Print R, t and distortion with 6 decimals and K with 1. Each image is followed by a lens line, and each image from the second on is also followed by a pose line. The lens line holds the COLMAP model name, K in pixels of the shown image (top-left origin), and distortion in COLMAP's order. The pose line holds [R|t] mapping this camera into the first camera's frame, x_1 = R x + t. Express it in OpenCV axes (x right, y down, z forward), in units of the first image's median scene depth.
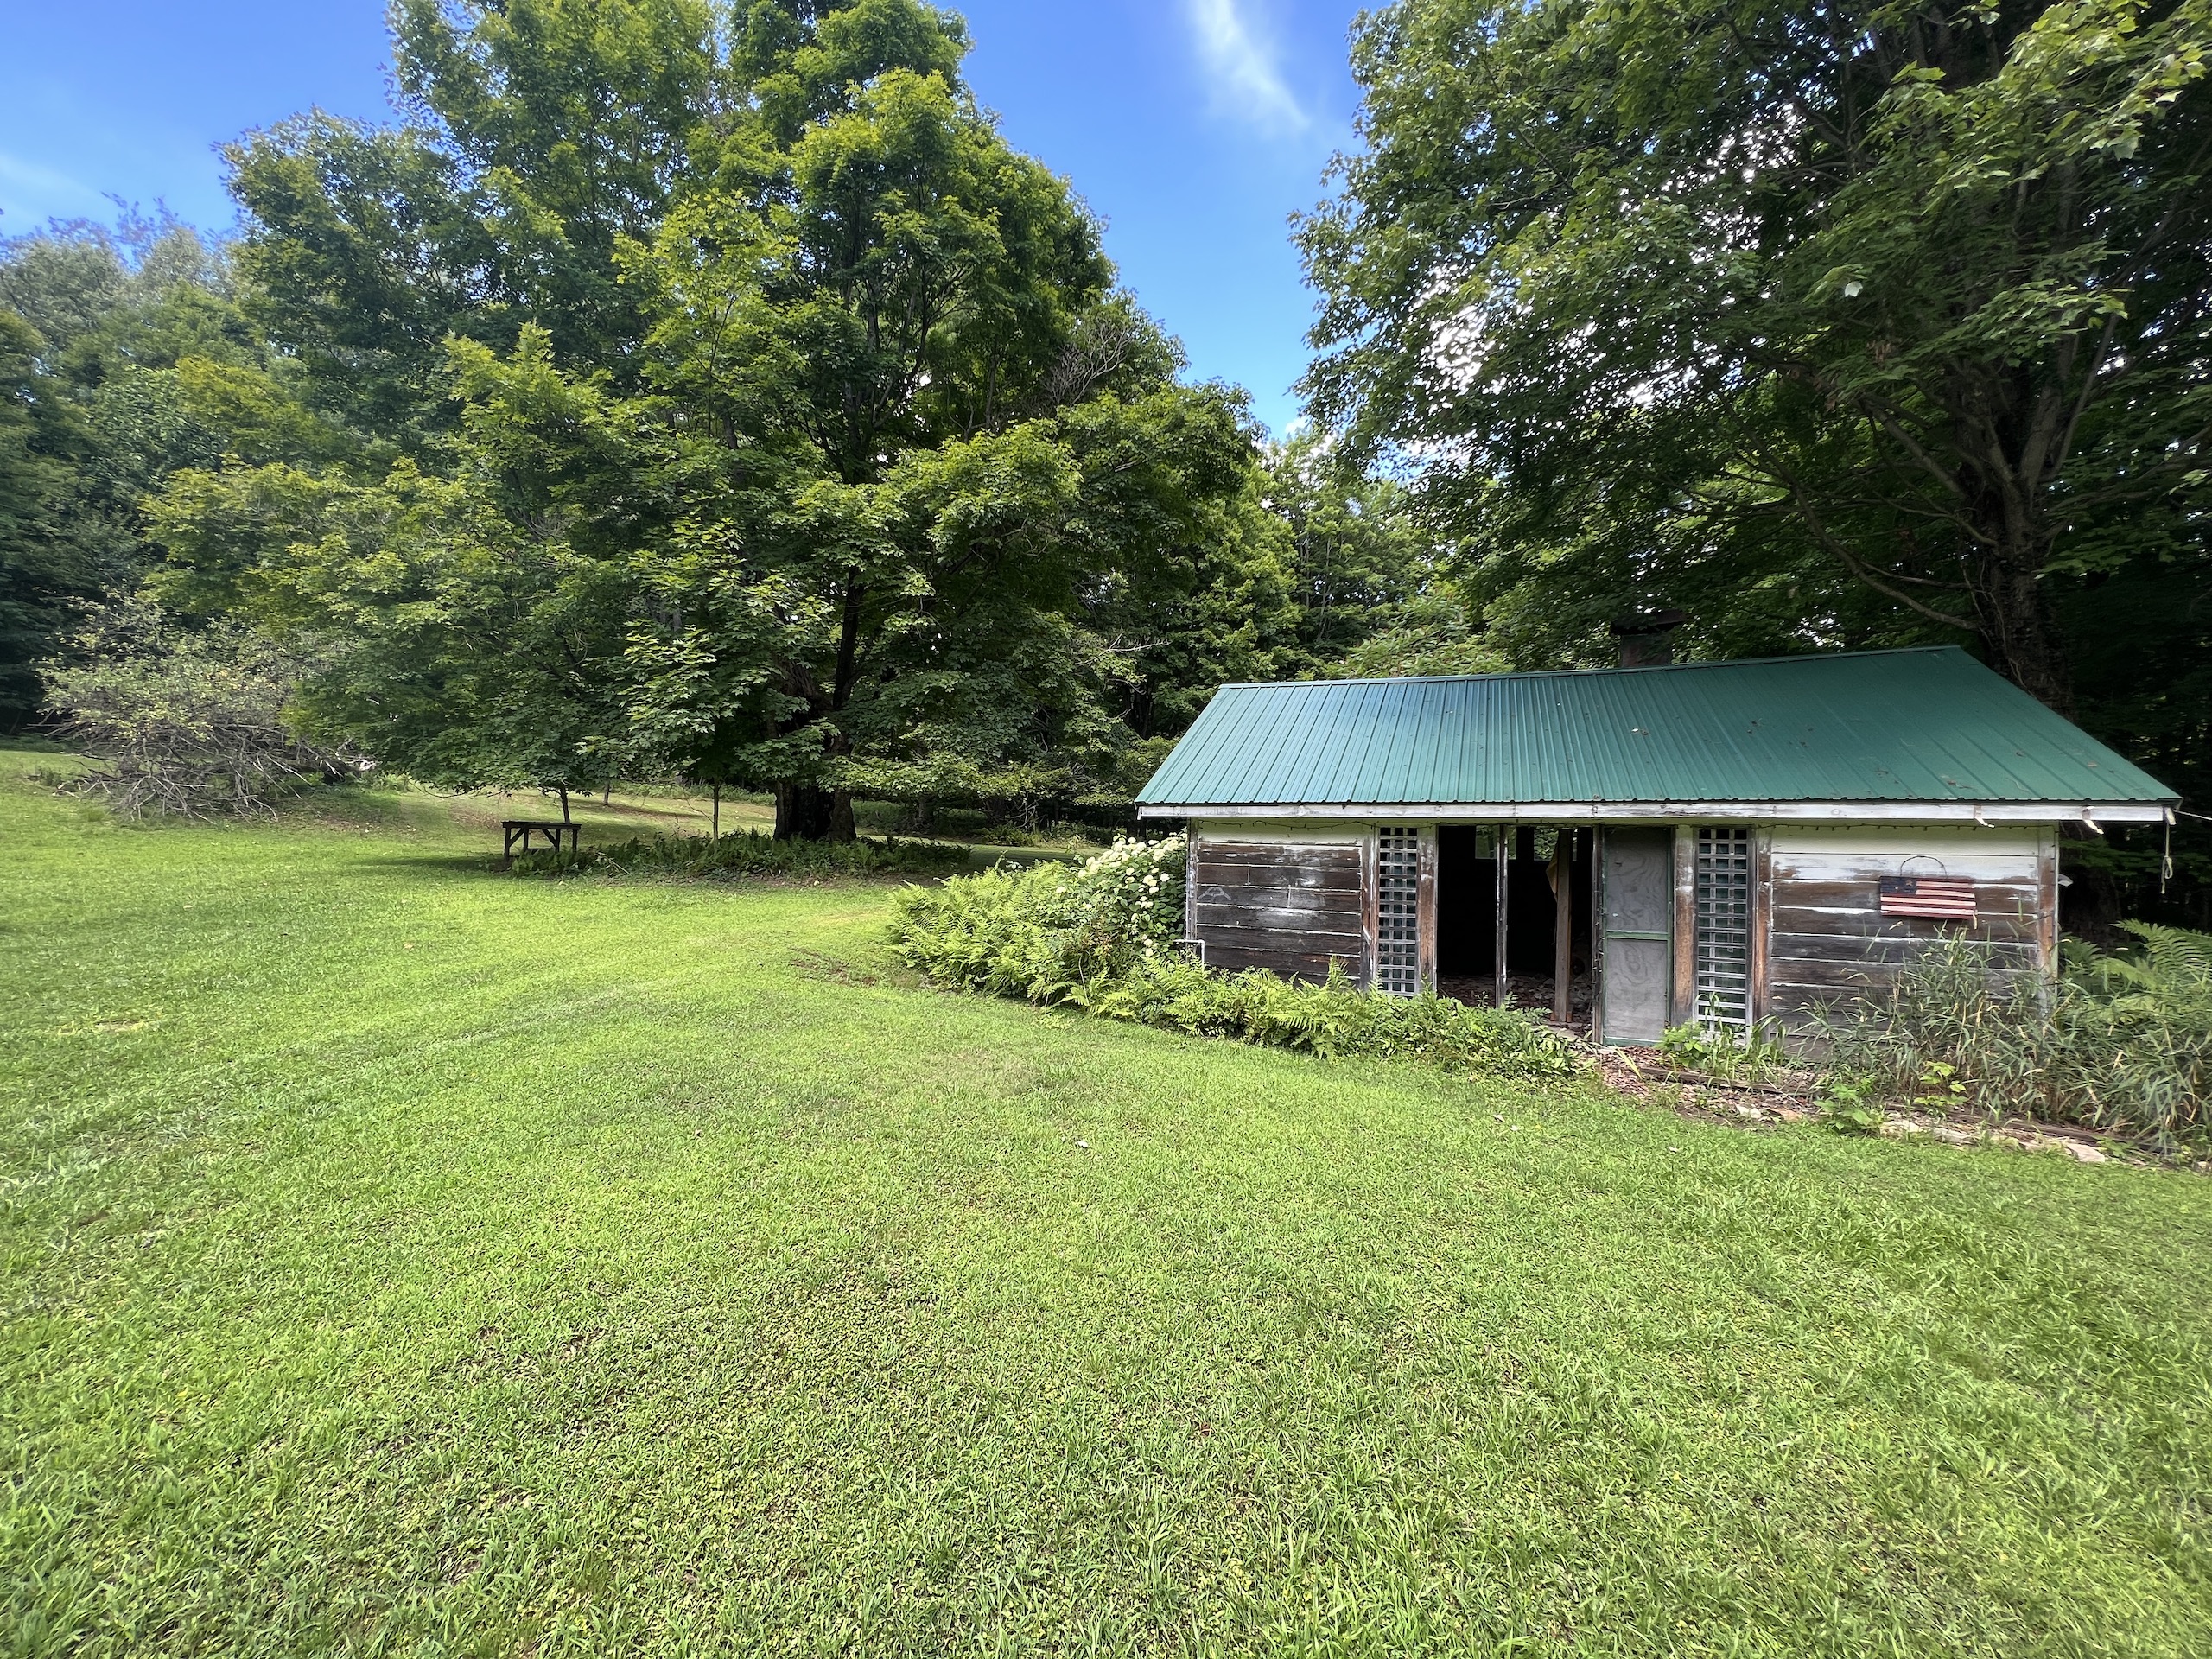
lens RADIAL K [[901.0, 0, 1102.7], [0, 901.0, 836.3], [0, 0, 1]] dist [-0.002849, 0.002945]
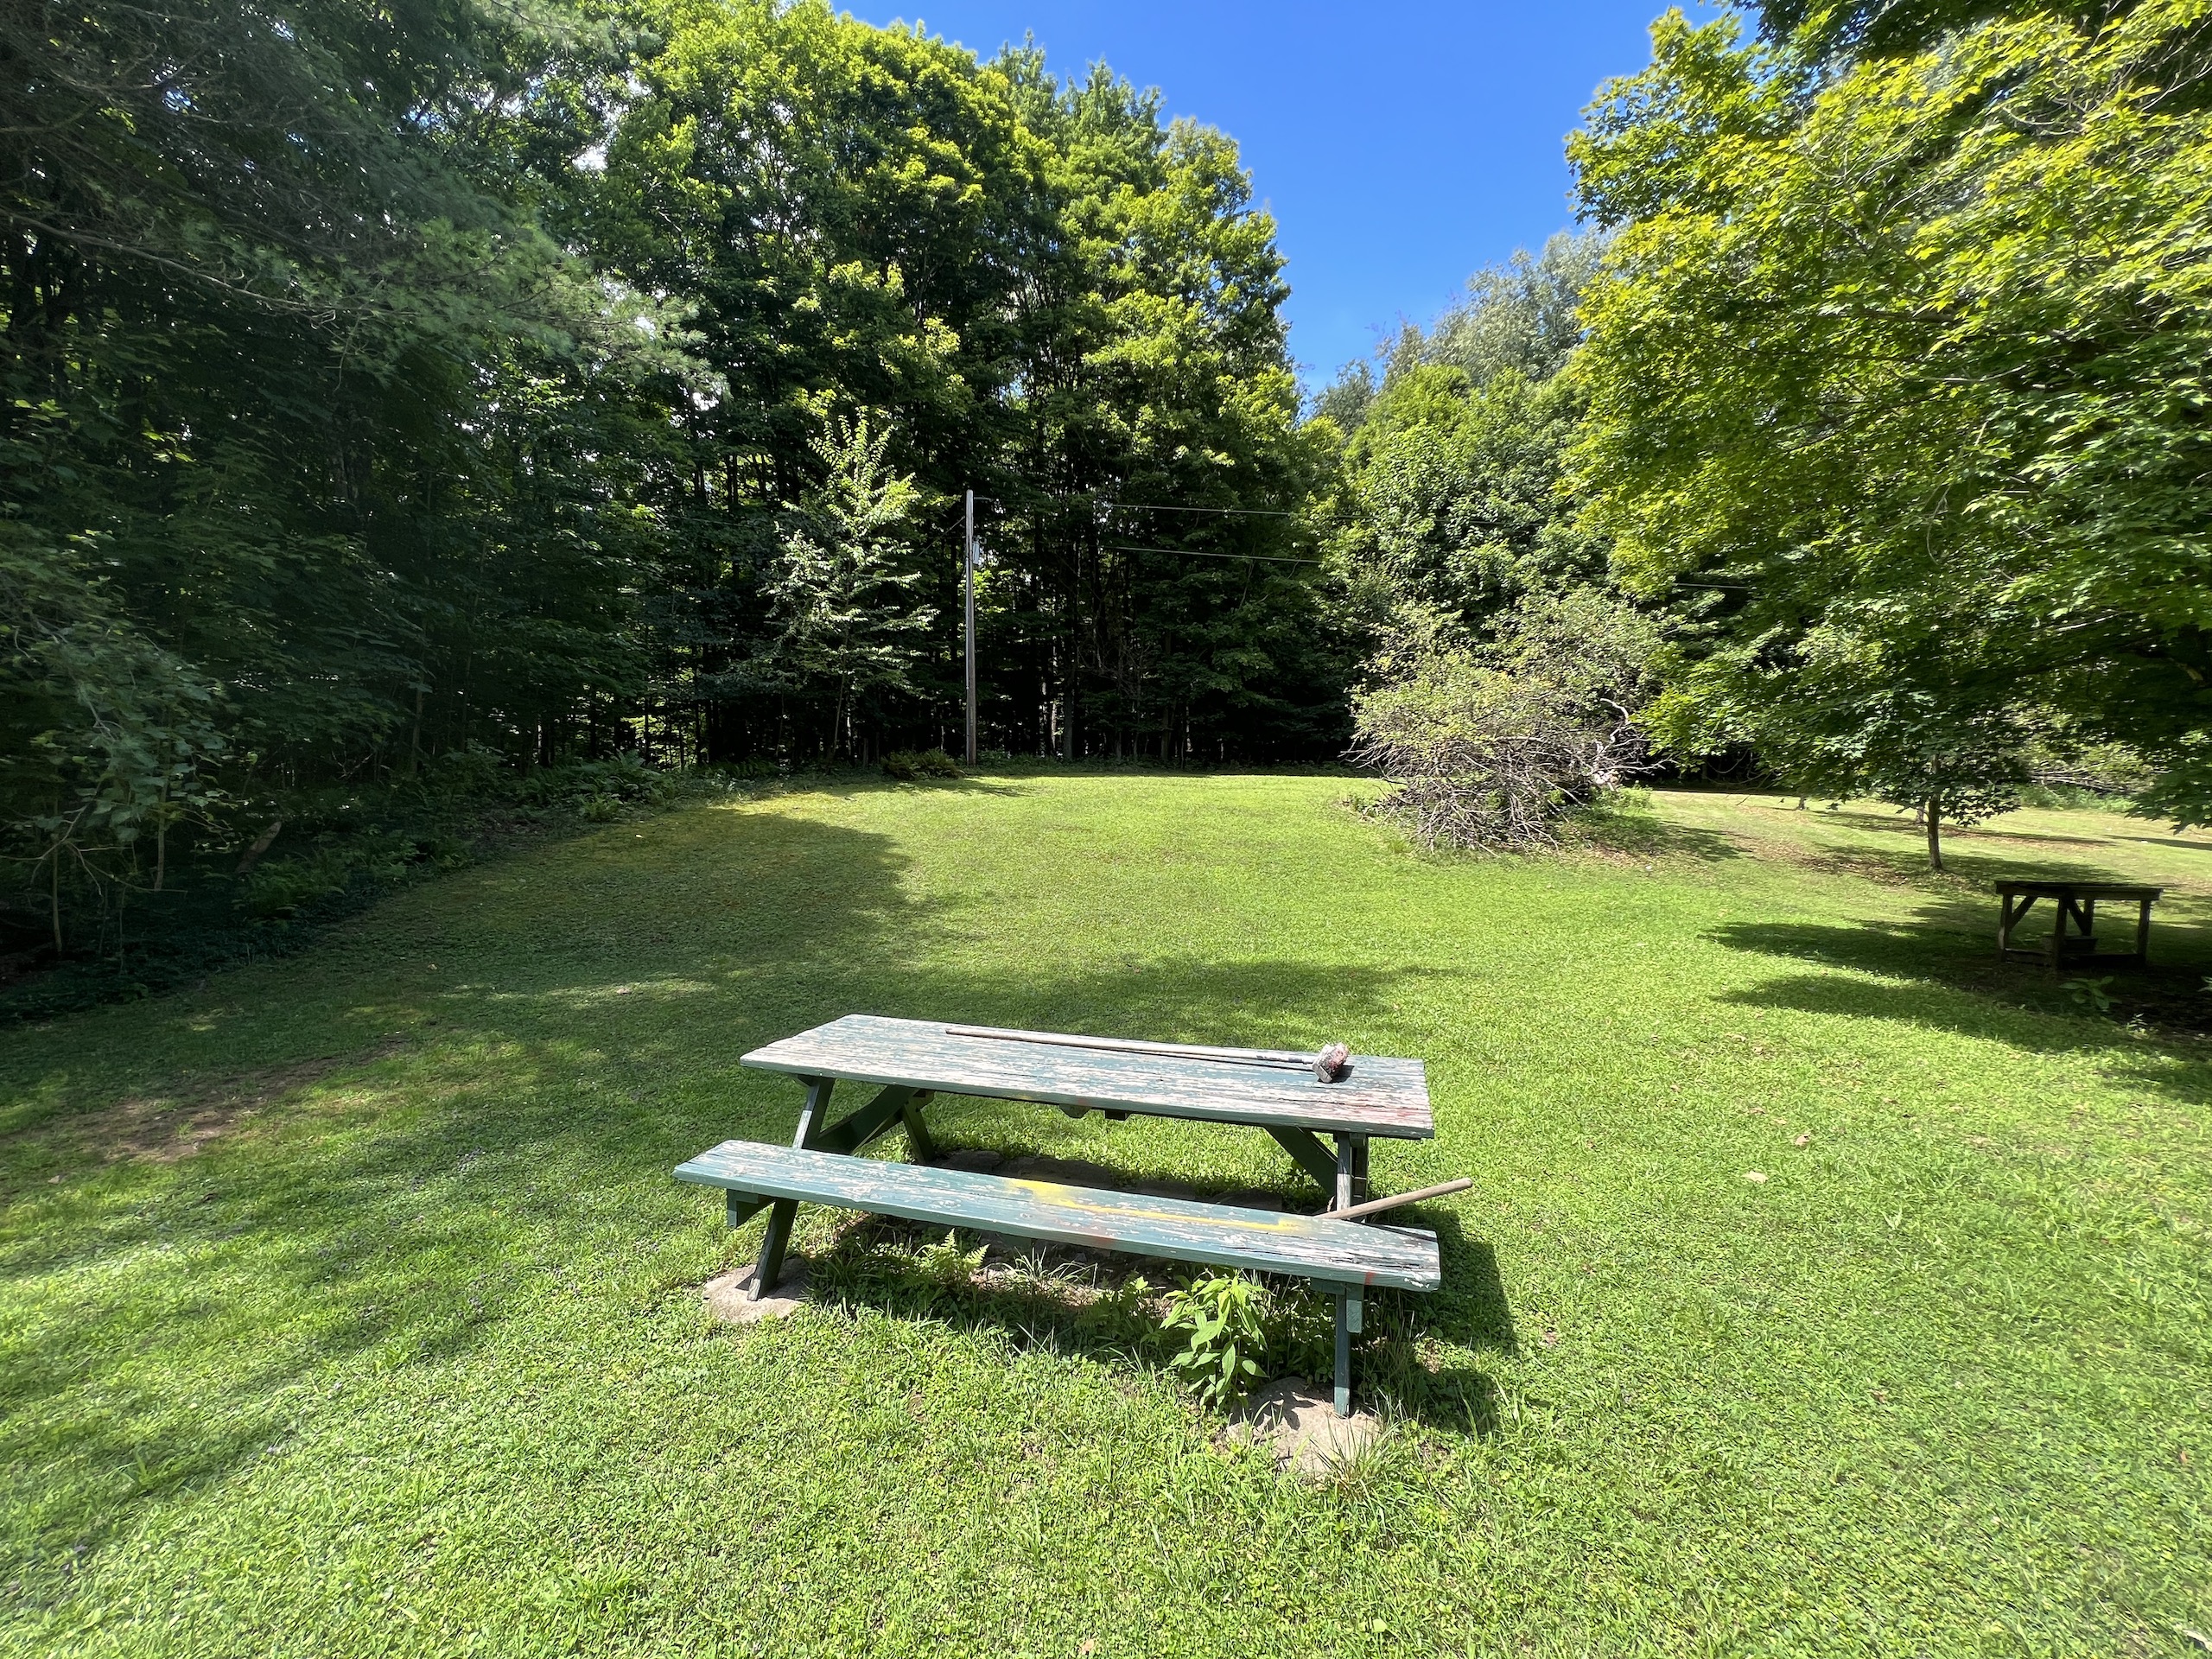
lens RADIAL K [[901.0, 0, 1102.7], [0, 901.0, 836.3], [0, 0, 1]] dist [-0.002849, 0.002945]
pose [[0.460564, 0.017684, -0.887450, -0.382331], [-0.019545, 0.999761, 0.009779, -0.030291], [0.887411, 0.012841, 0.460799, 0.269990]]
